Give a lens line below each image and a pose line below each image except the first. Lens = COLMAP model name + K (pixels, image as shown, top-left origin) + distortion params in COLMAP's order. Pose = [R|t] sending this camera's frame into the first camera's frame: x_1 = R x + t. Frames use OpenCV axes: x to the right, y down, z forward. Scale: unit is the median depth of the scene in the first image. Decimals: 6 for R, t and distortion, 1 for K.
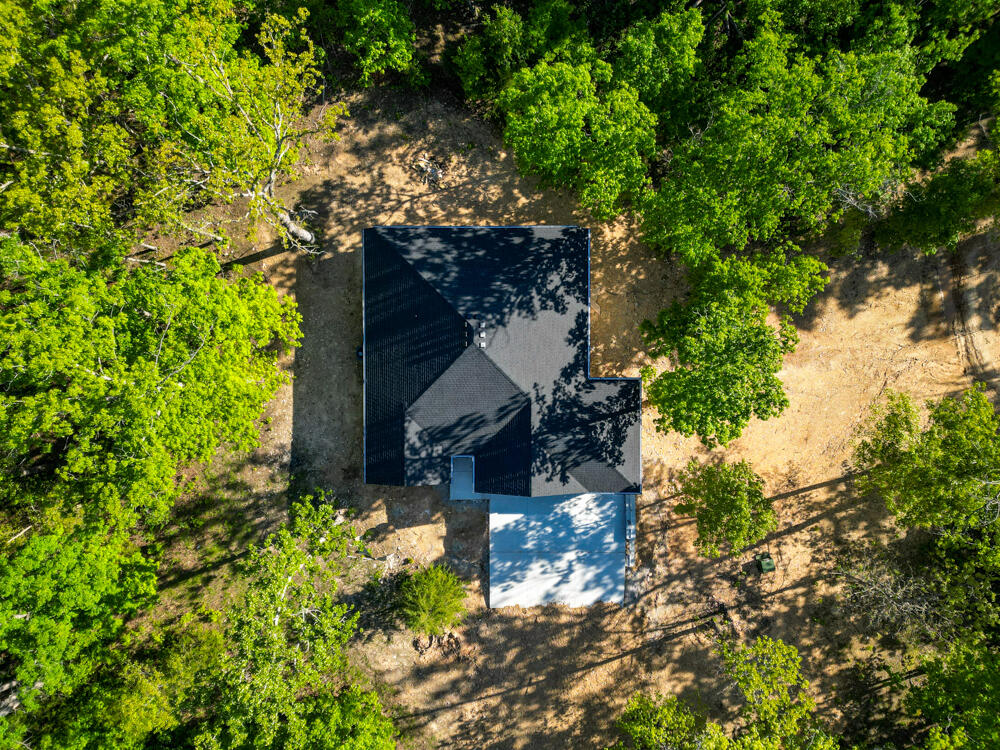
lens RADIAL K [[770.4, 0, 501.8], [0, 770.4, 381.6], [0, 0, 1]] dist [0.013478, -0.024308]
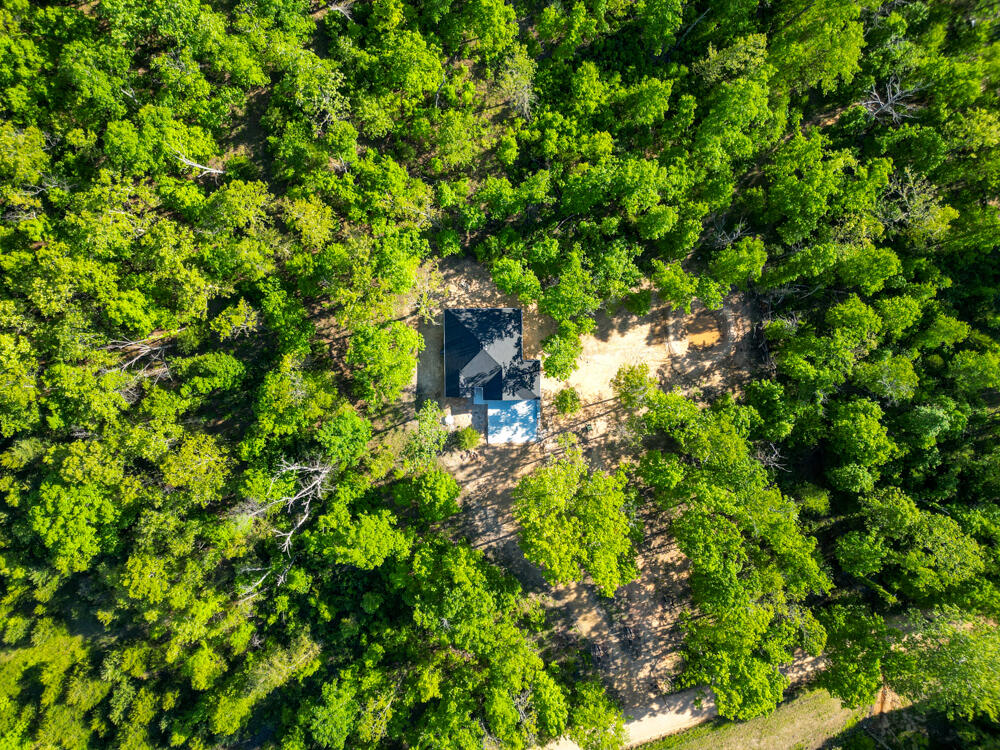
lens RADIAL K [[770.4, 0, 499.3], [0, 770.4, 370.6], [0, 0, 1]] dist [0.013478, -0.024308]
pose [[0.999675, -0.007791, 0.024266, -0.039930], [0.007646, 0.999952, 0.006060, 0.015847], [-0.024312, -0.005872, 0.999687, -1.766665]]
